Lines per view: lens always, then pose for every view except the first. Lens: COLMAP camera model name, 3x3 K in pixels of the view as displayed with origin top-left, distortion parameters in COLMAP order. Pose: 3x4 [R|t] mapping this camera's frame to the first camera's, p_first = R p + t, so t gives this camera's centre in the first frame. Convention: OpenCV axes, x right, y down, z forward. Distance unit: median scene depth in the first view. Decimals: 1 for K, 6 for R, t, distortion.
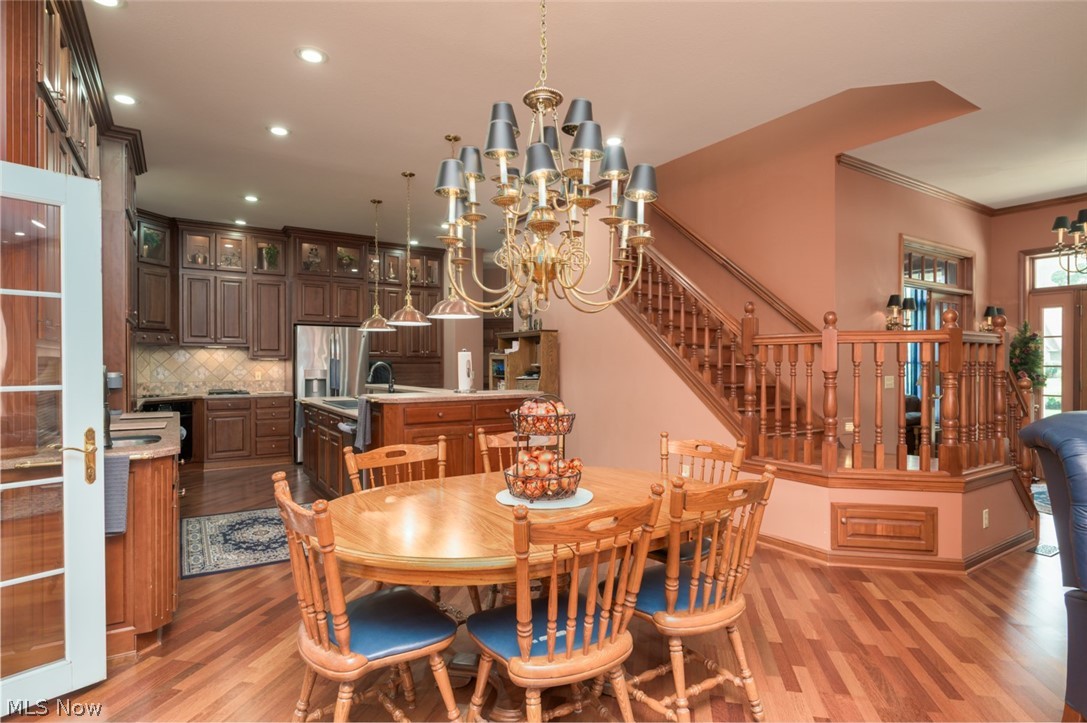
lens RADIAL K [[575.4, 0, 543.5], [0, 575.4, 361.5], [0, 0, 1]] dist [-0.000301, -0.000037]
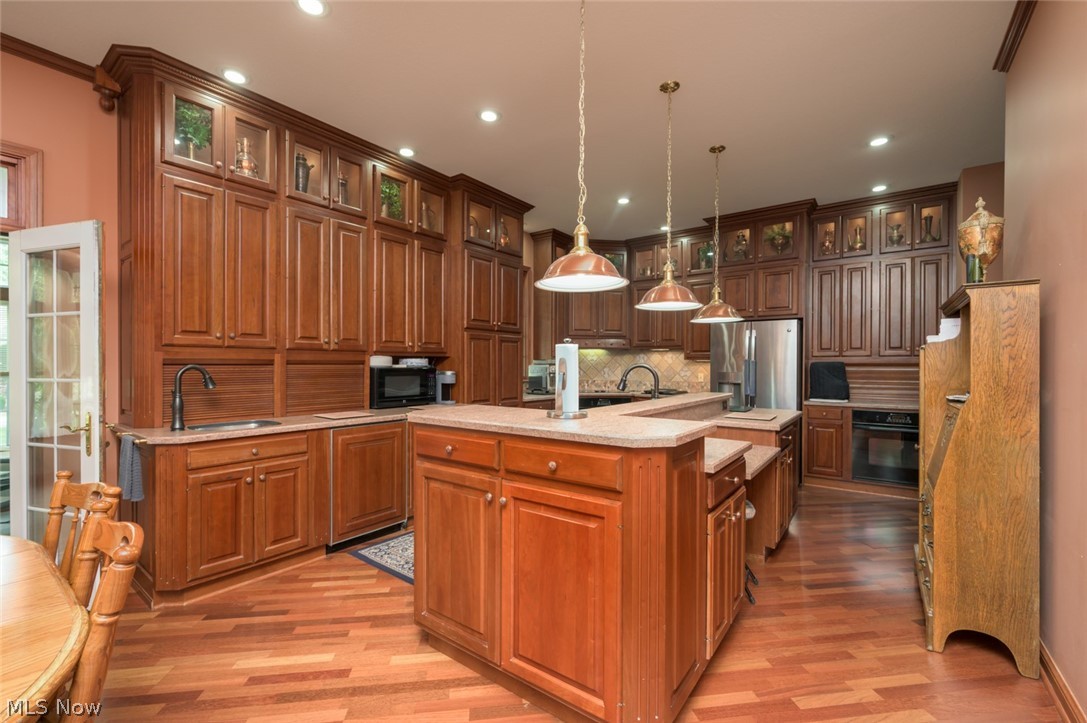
lens RADIAL K [[462.9, 0, 543.5], [0, 462.9, 361.5], [0, 0, 1]] dist [-0.000599, -0.000040]
pose [[0.358934, -0.006323, -0.933342, 0.159955], [-0.000510, 0.999976, -0.006970, 0.003081], [0.933363, 0.002978, 0.358922, 0.473615]]
